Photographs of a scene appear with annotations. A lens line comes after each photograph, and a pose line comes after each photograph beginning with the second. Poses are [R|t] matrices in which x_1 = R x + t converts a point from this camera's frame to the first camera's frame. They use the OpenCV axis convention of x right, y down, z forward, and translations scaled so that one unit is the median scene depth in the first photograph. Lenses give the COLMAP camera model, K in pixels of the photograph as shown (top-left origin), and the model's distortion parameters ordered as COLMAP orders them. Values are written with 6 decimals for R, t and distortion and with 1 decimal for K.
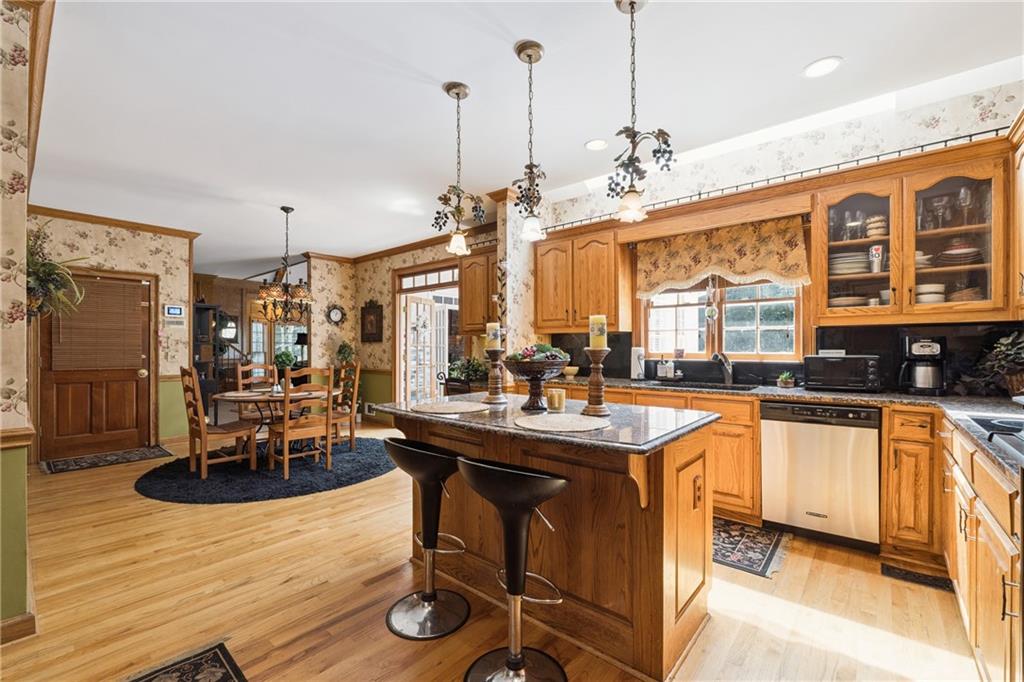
lens RADIAL K [[433.2, 0, 510.1], [0, 433.2, 348.9], [0, 0, 1]] dist [-0.010481, -0.000756]
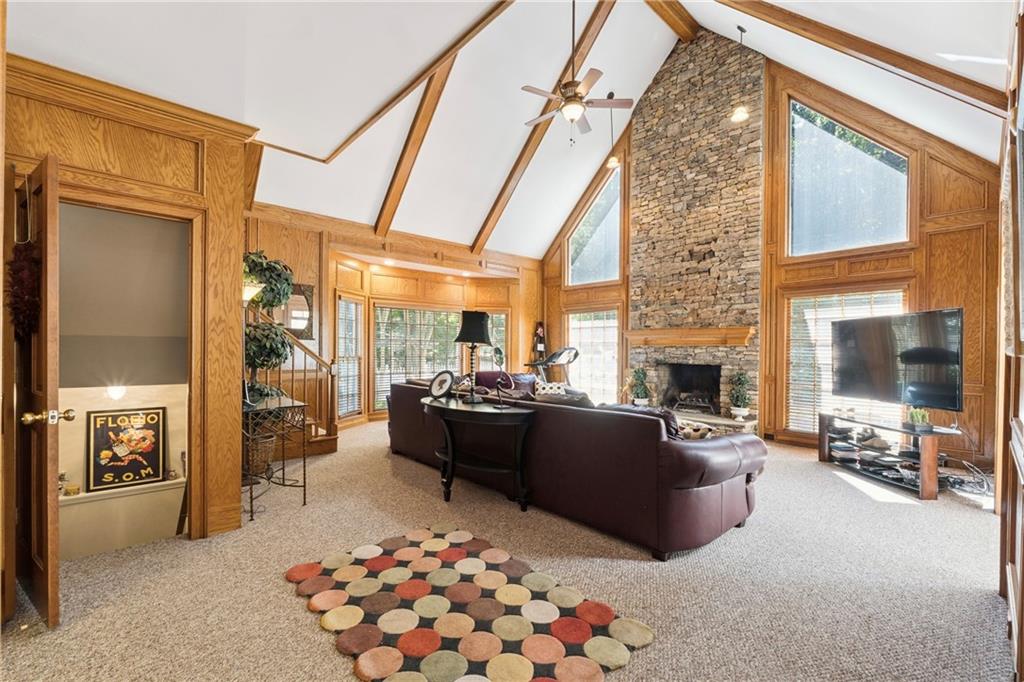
lens RADIAL K [[433.2, 0, 515.2], [0, 433.2, 349.2], [0, 0, 1]] dist [-0.010481, -0.000756]
pose [[0.992042, 0.008443, -0.125627, -0.752130], [-0.008453, 0.999964, 0.000454, -0.008659], [0.125626, 0.000612, 0.992077, 1.195154]]
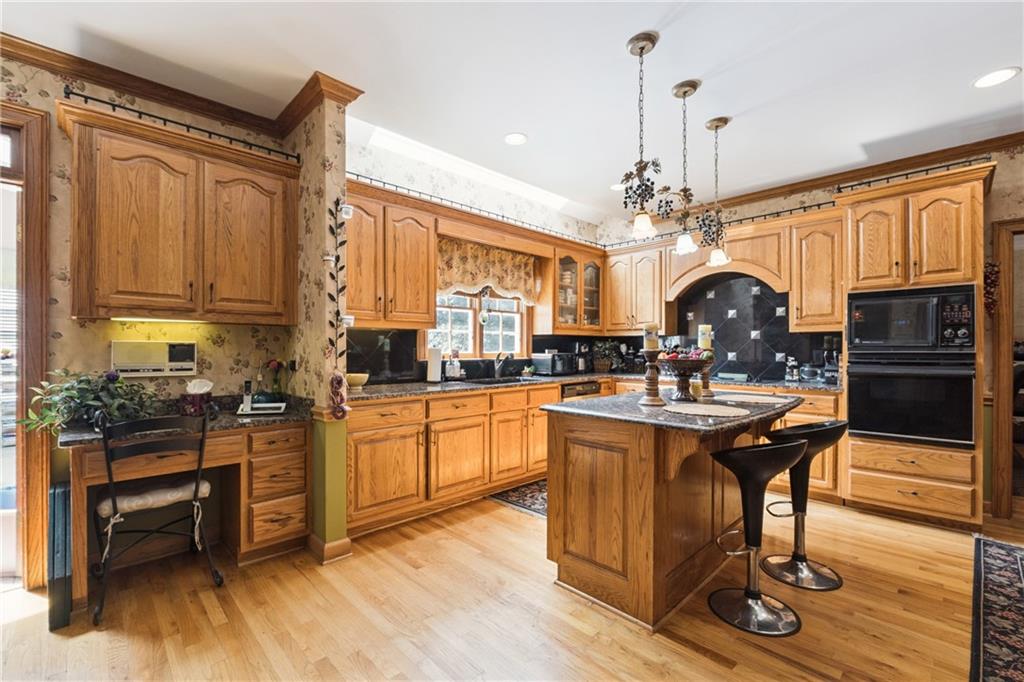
lens RADIAL K [[433.2, 0, 511.9], [0, 433.2, 354.4], [0, 0, 1]] dist [-0.010481, -0.000756]
pose [[0.093023, -0.011243, 0.995600, -0.469186], [0.000985, 0.999937, 0.011199, 0.000271], [-0.995663, -0.000061, 0.093028, 0.561388]]
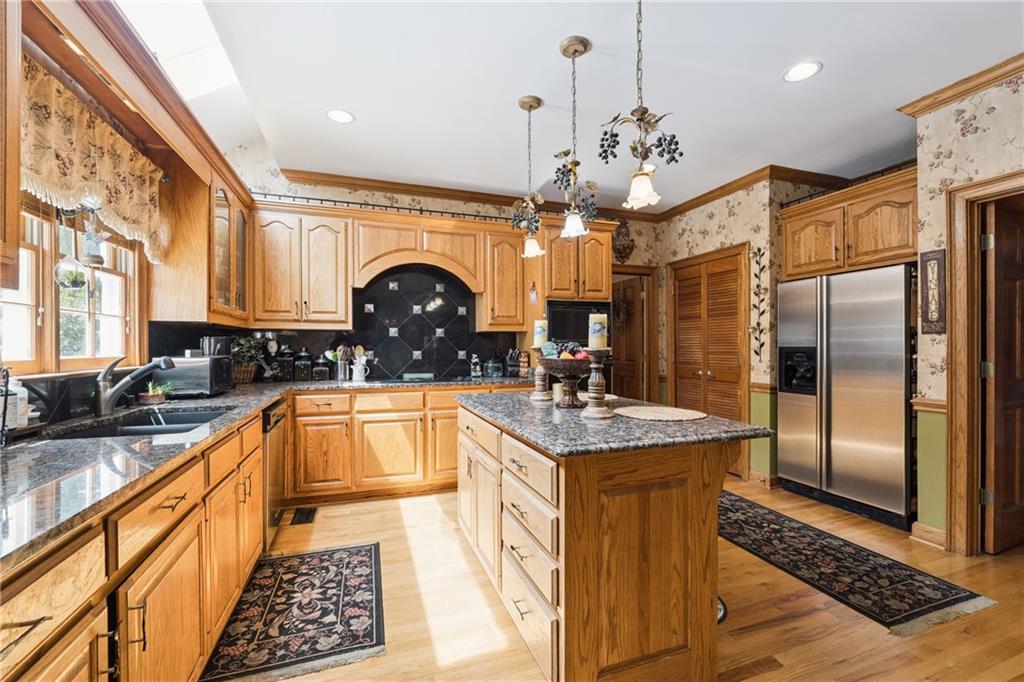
lens RADIAL K [[433.2, 0, 514.8], [0, 433.2, 348.1], [0, 0, 1]] dist [-0.010481, -0.000756]
pose [[-0.864506, 0.001173, 0.502622, -0.137279], [0.004266, 0.999978, 0.005005, -0.001998], [-0.502605, 0.006471, -0.864492, 0.798488]]
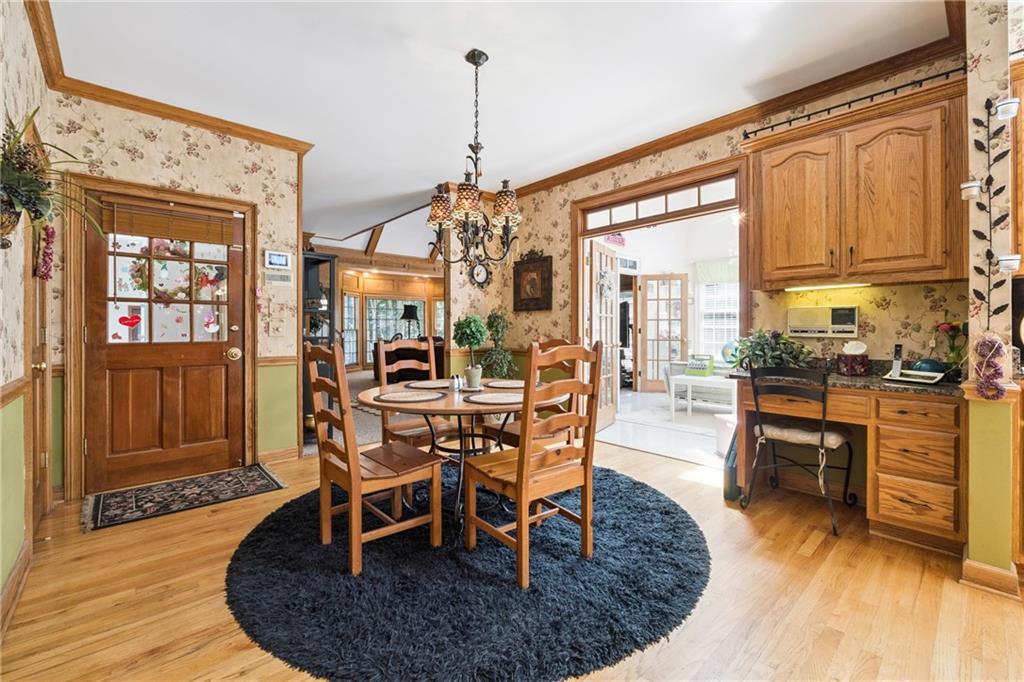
lens RADIAL K [[433.2, 0, 507.6], [0, 433.2, 331.8], [0, 0, 1]] dist [-0.010481, -0.000756]
pose [[0.991051, 0.000536, -0.133483, -0.354714], [-0.000068, 0.999994, 0.003509, 0.020986], [0.133484, -0.003469, 0.991045, 0.403192]]
